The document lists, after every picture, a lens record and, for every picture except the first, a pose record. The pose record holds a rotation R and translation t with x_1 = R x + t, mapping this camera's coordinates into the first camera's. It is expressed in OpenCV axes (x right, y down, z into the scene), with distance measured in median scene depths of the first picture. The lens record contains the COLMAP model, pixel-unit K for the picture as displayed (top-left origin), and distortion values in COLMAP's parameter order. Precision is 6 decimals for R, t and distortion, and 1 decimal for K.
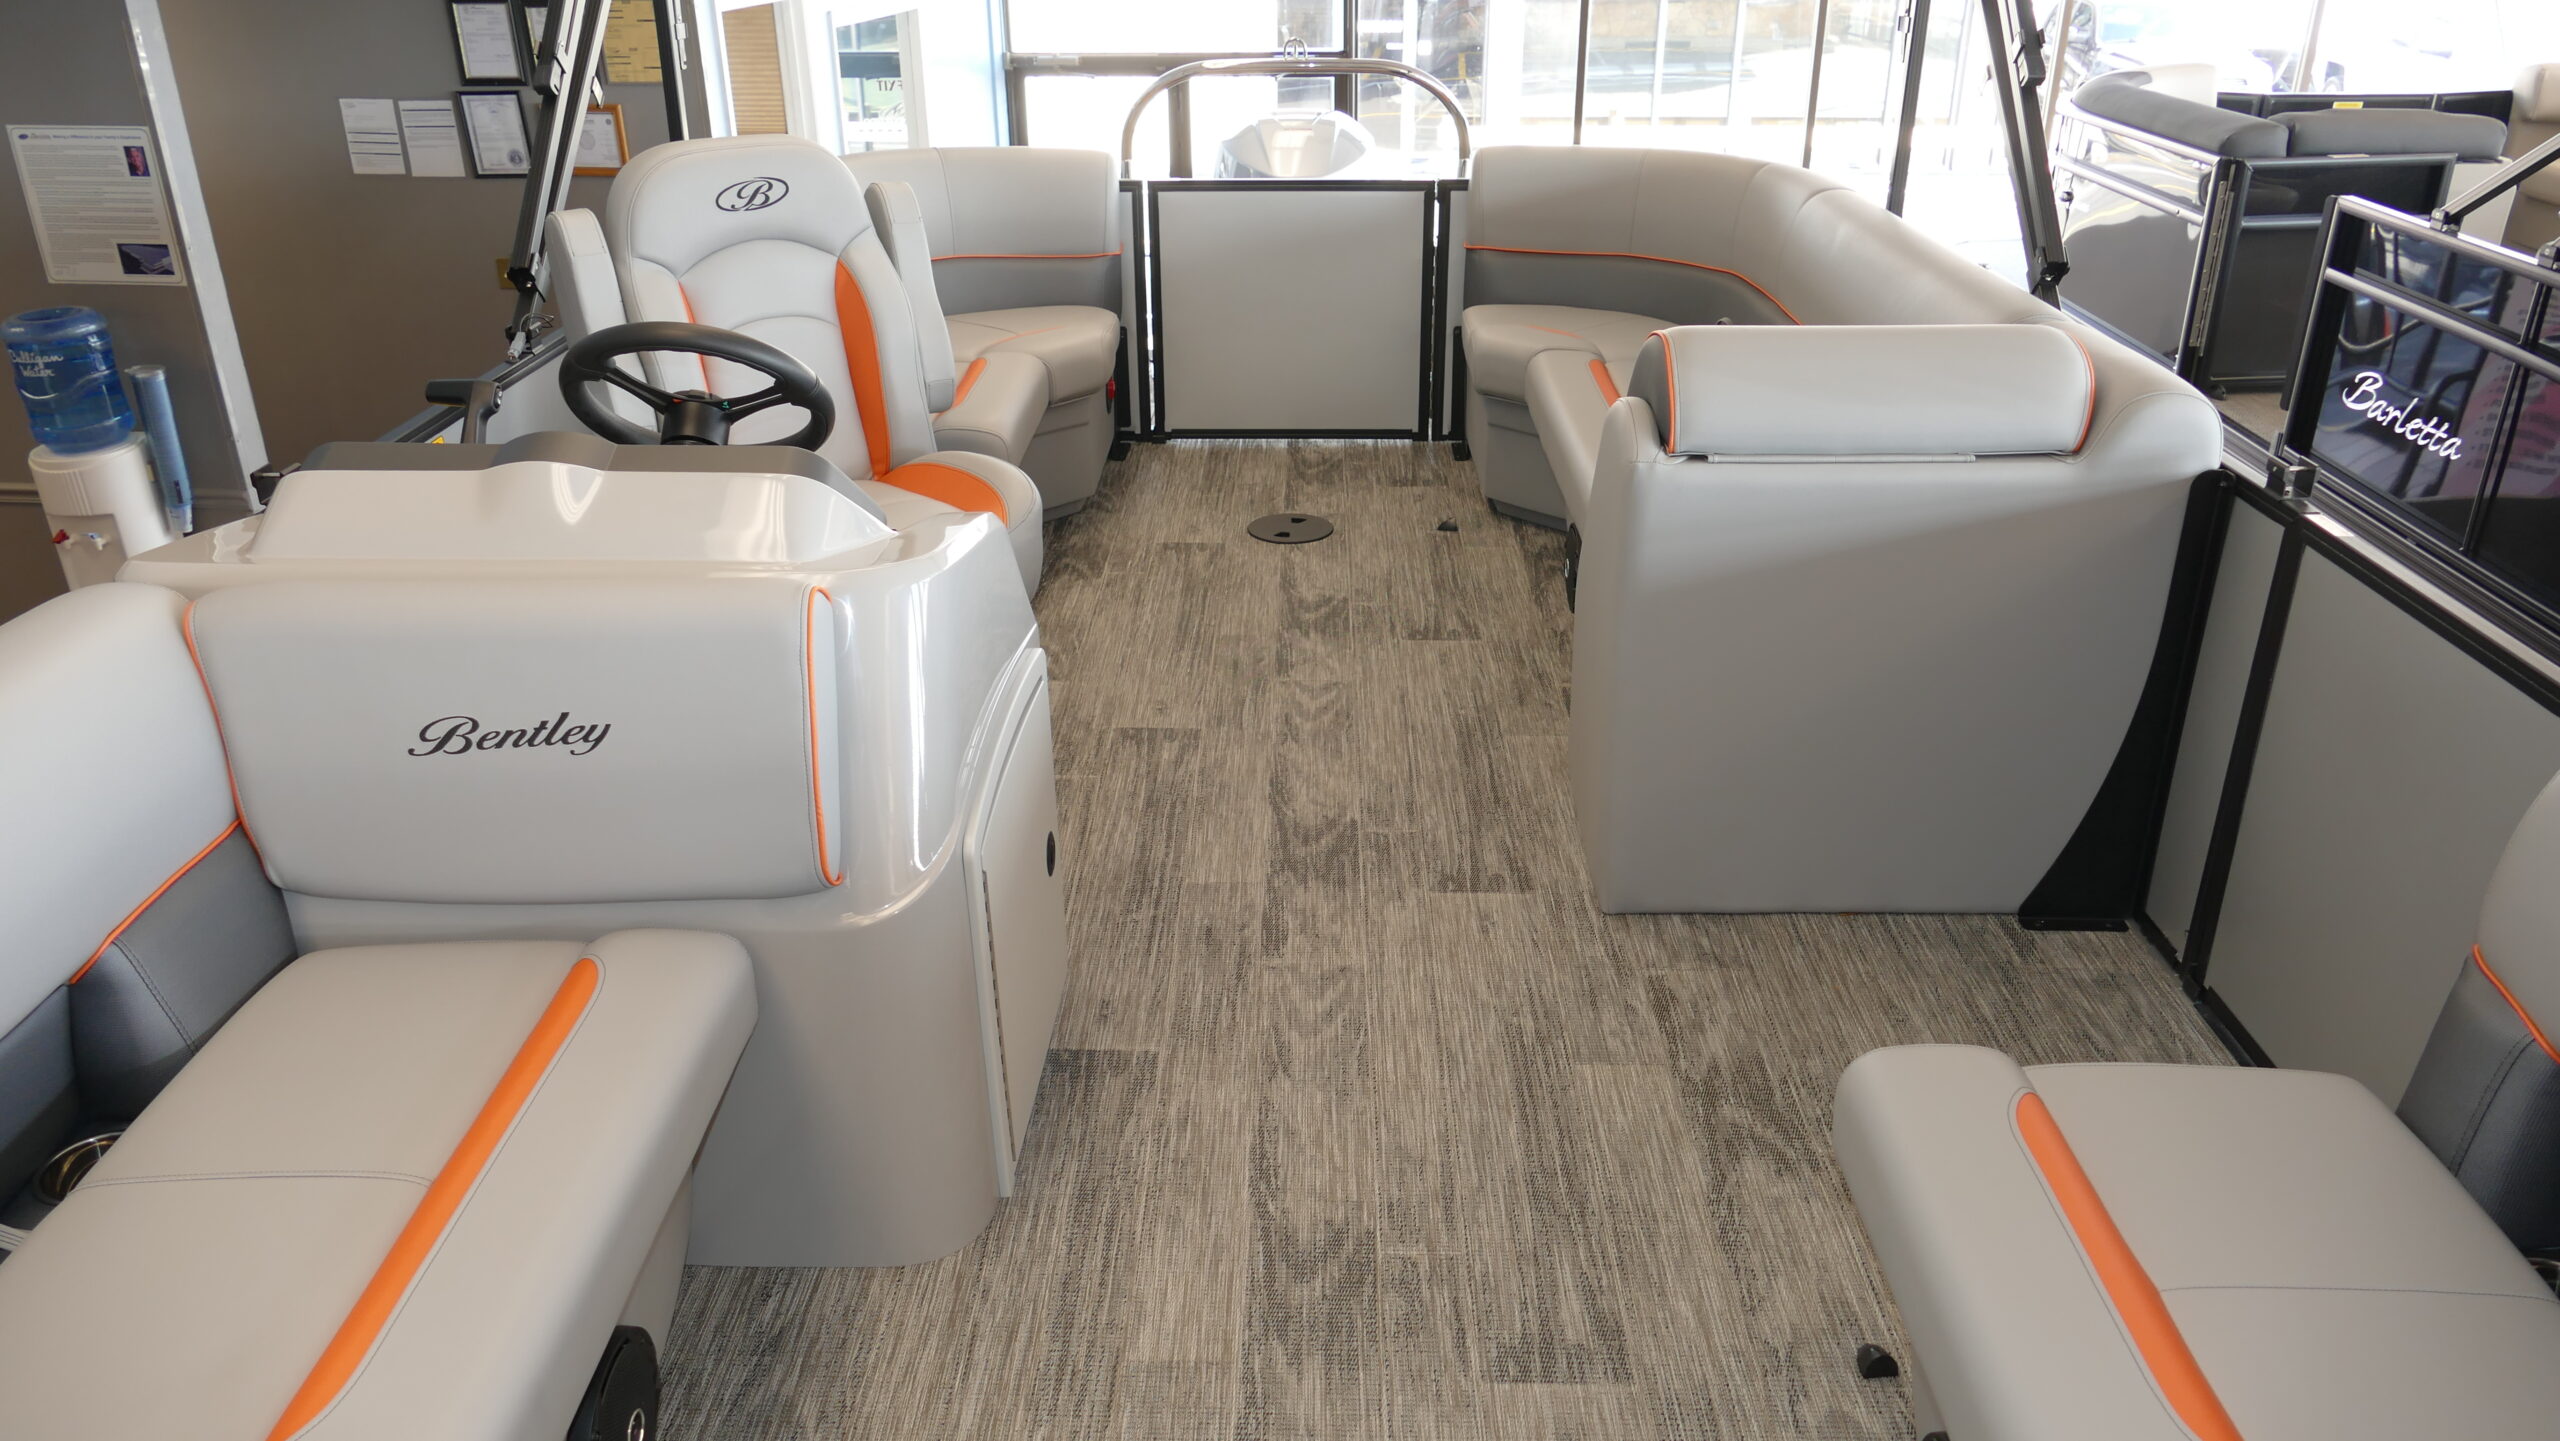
lens RADIAL K [[1835.8, 0, 1269.5], [0, 1835.8, 715.9], [0, 0, 1]] dist [-0.013387, 0.007102]
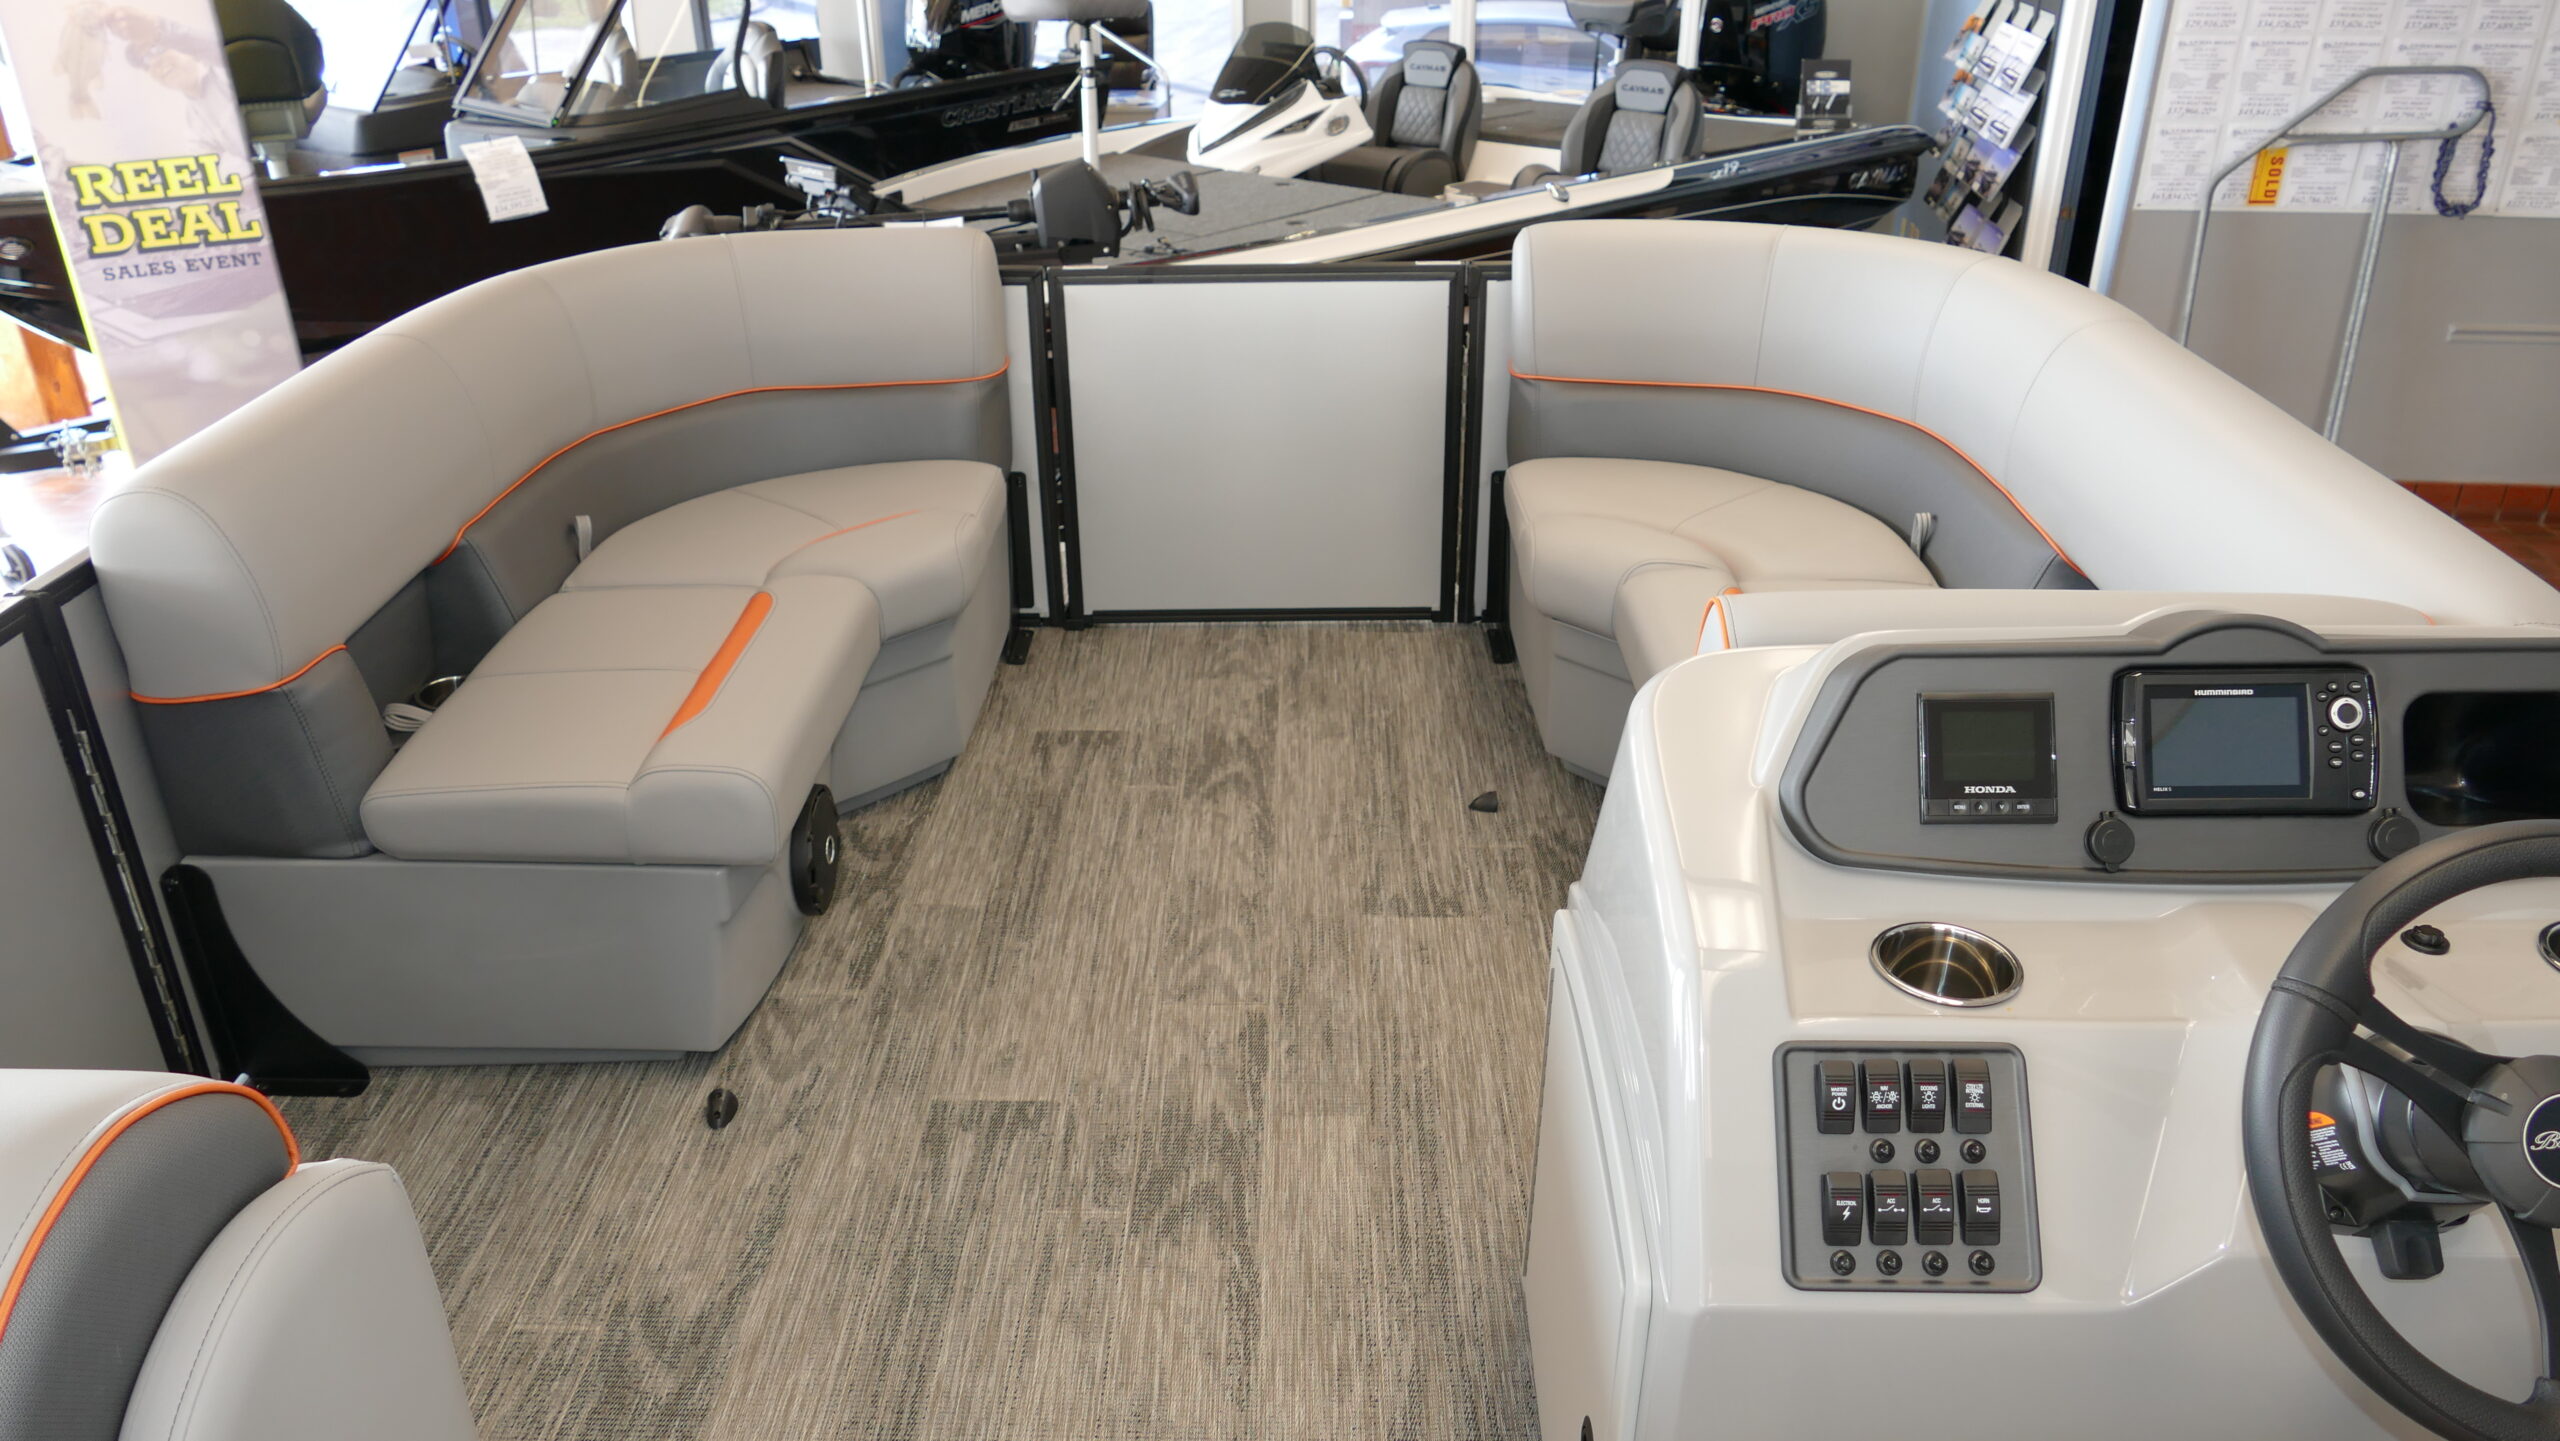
lens RADIAL K [[1835.8, 0, 1267.9], [0, 1835.8, 714.5], [0, 0, 1]] dist [-0.013387, 0.007102]
pose [[-0.999766, 0.021447, 0.002739, -0.017896], [0.015449, 0.619959, 0.784482, -0.482367], [0.015126, 0.784341, -0.620146, 1.035343]]
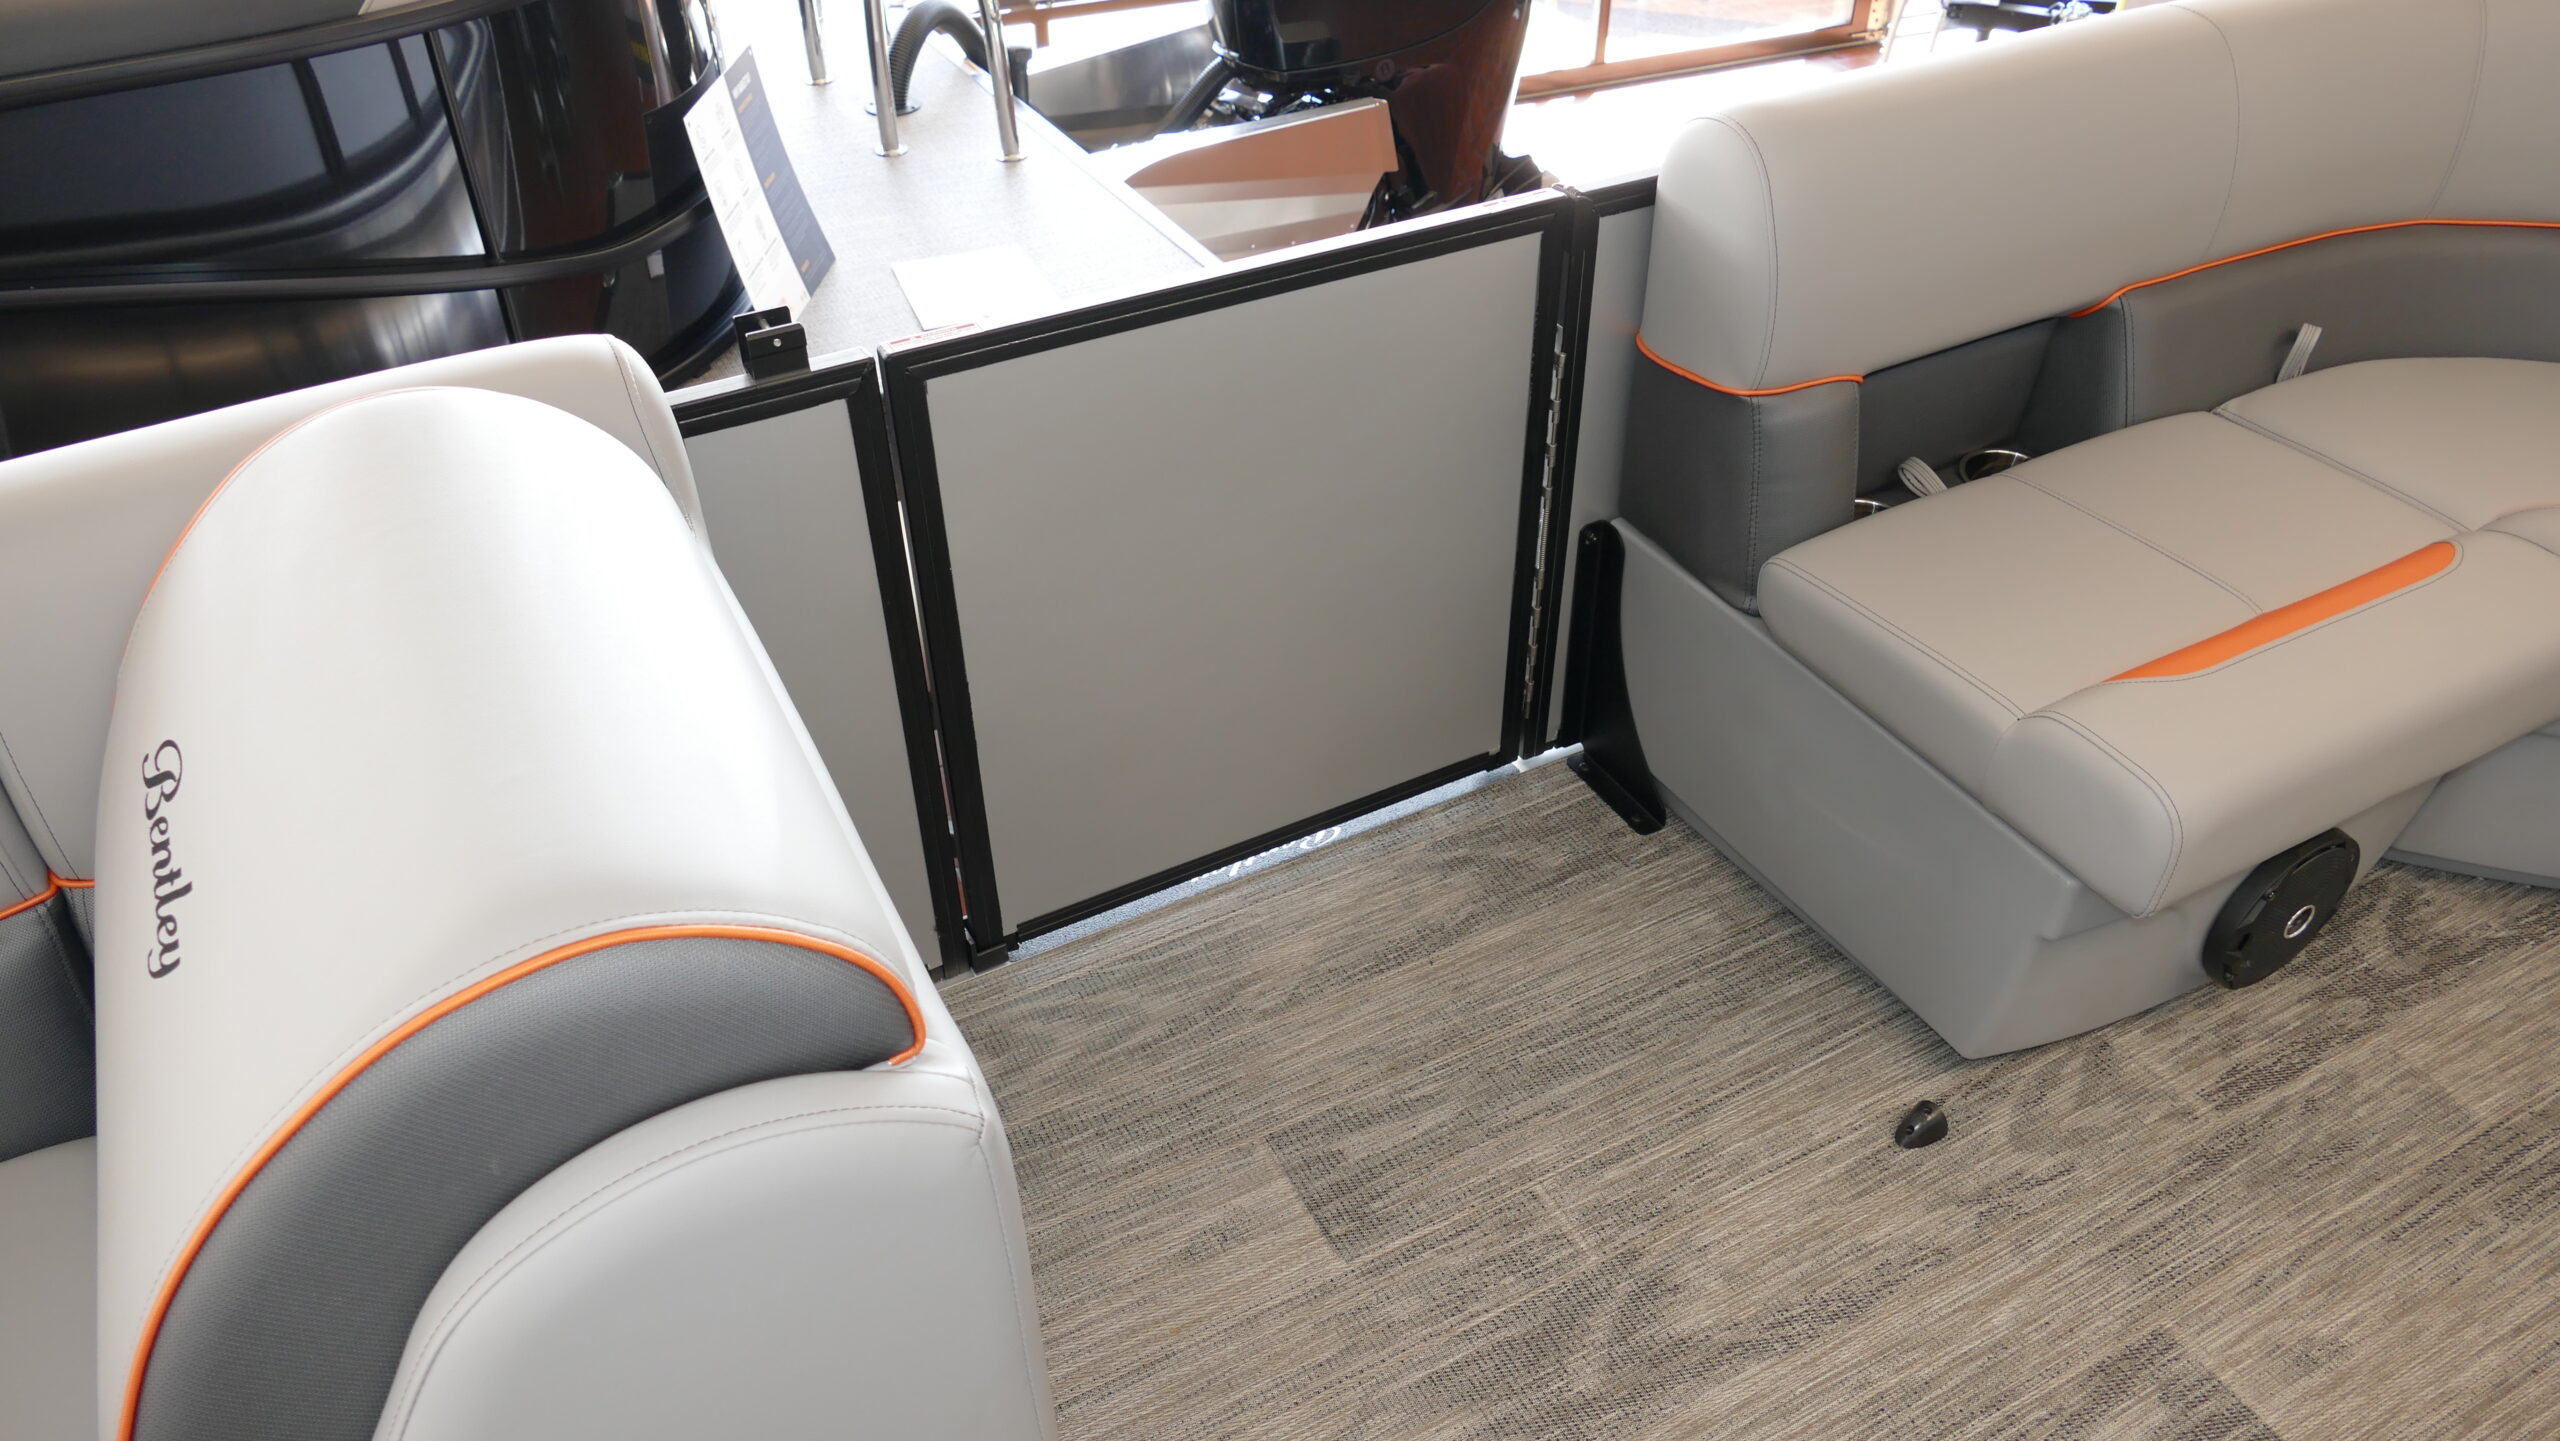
lens RADIAL K [[1835.8, 0, 1259.1], [0, 1835.8, 708.7], [0, 0, 1]] dist [-0.013387, 0.007102]
pose [[-0.489277, -0.512534, 0.705632, -0.025219], [0.387278, 0.597258, 0.702352, -0.352499], [-0.781424, 0.616921, -0.093732, 0.818219]]
